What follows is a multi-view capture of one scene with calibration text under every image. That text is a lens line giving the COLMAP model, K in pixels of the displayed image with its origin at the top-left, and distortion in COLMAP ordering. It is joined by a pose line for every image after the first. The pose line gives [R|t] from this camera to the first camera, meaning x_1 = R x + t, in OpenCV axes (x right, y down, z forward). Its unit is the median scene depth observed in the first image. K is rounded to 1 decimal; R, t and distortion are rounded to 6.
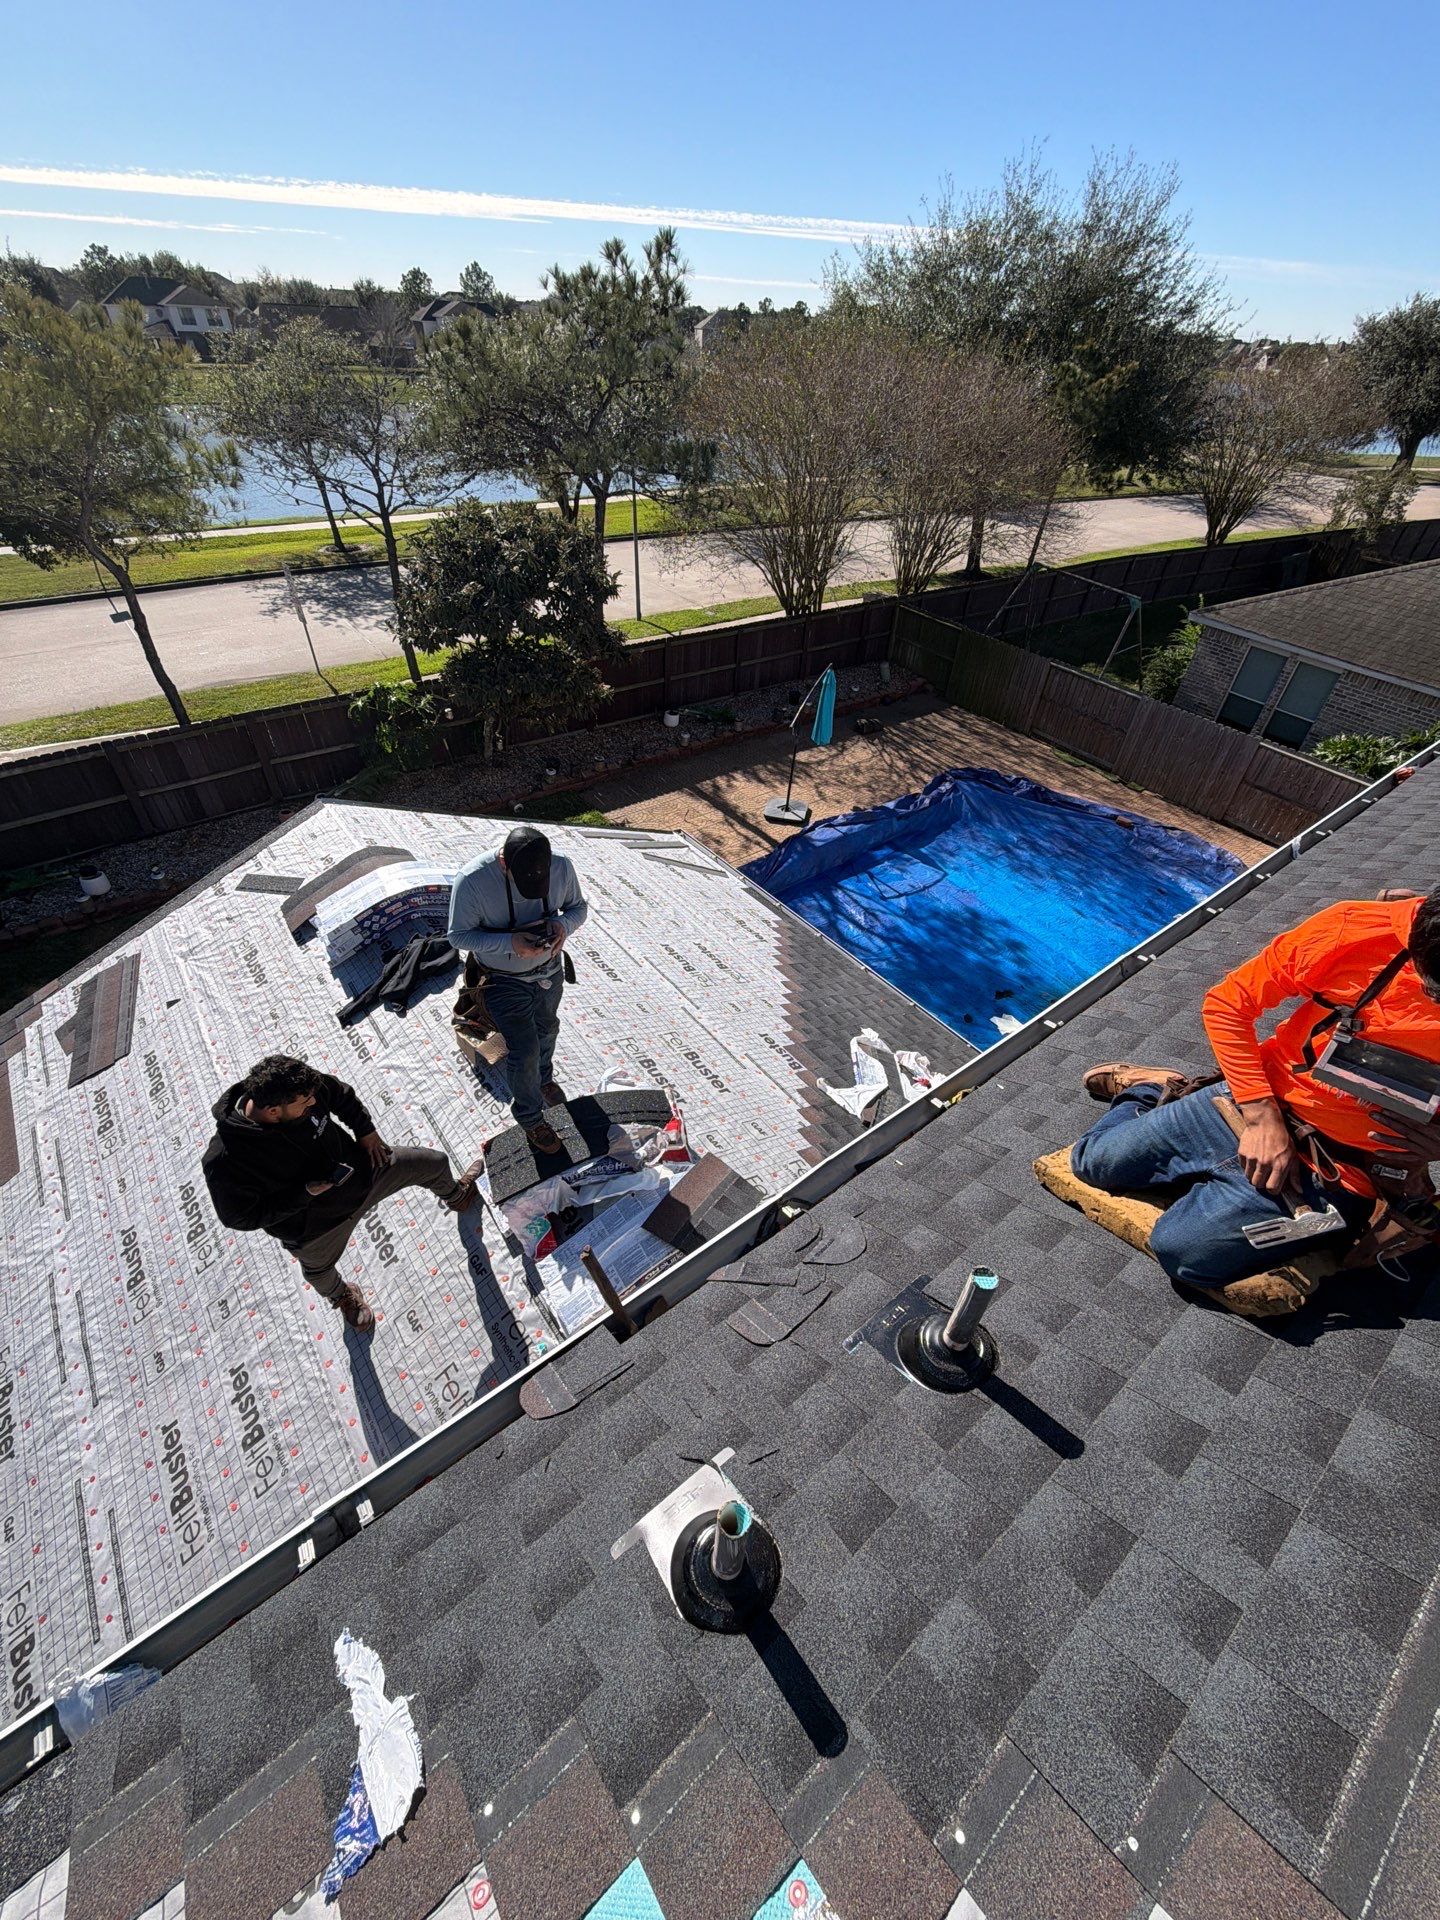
lens RADIAL K [[751.4, 0, 720.0], [0, 751.4, 960.0], [0, 0, 1]] dist [-0.006267, 0.000330]
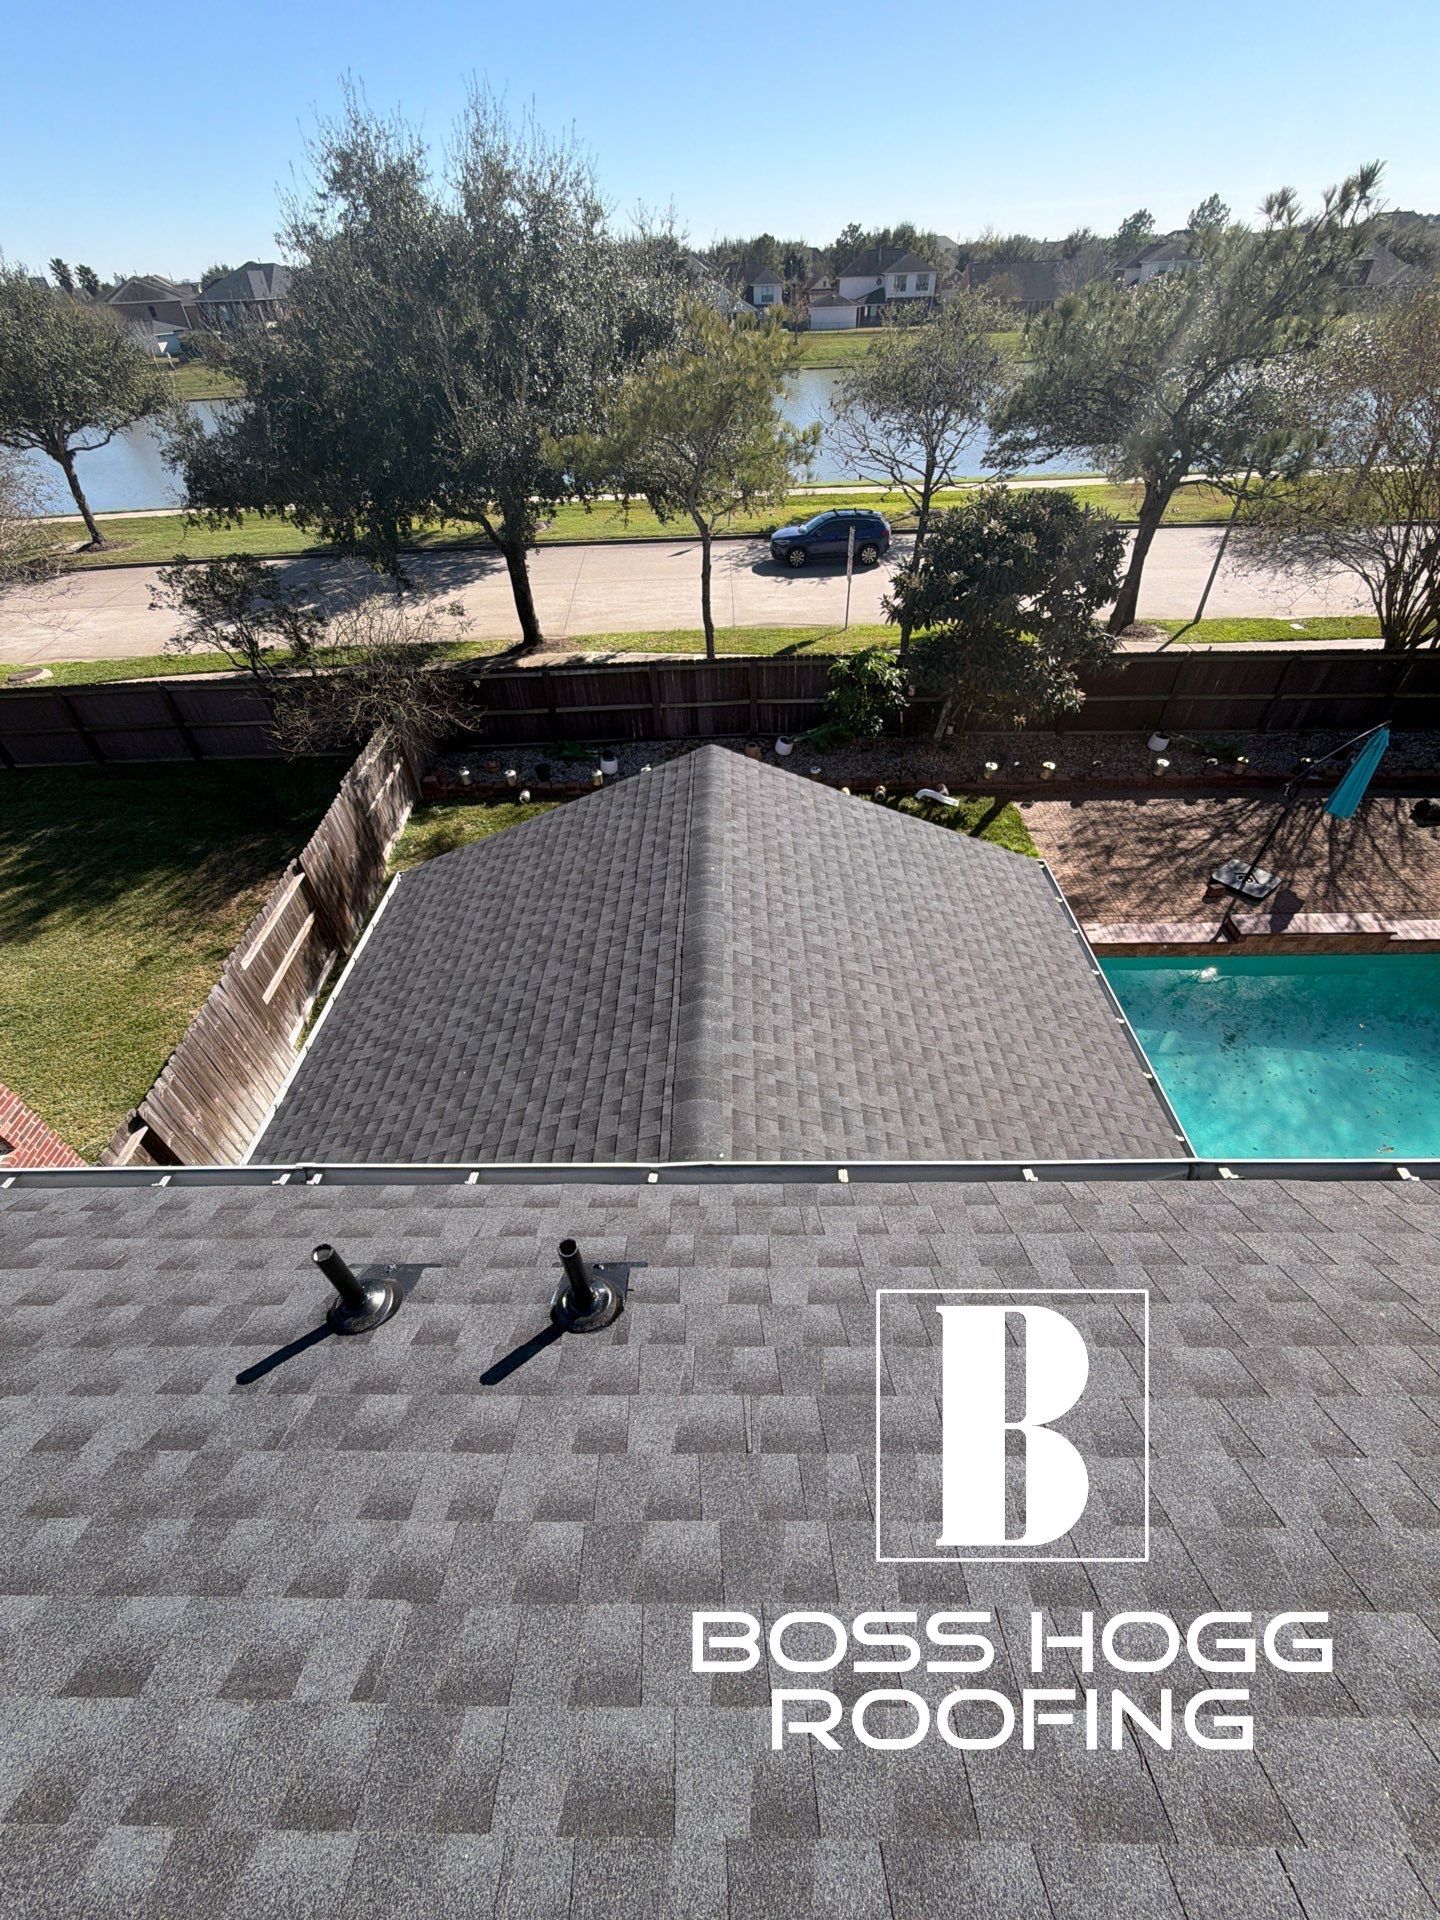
lens RADIAL K [[751.4, 0, 720.0], [0, 751.4, 960.0], [0, 0, 1]] dist [-0.006267, 0.000330]
pose [[0.779557, 0.369968, -0.505386, 0.101598], [-0.351498, 0.926273, 0.135895, -0.030047], [0.518402, 0.071704, 0.852125, -0.000650]]
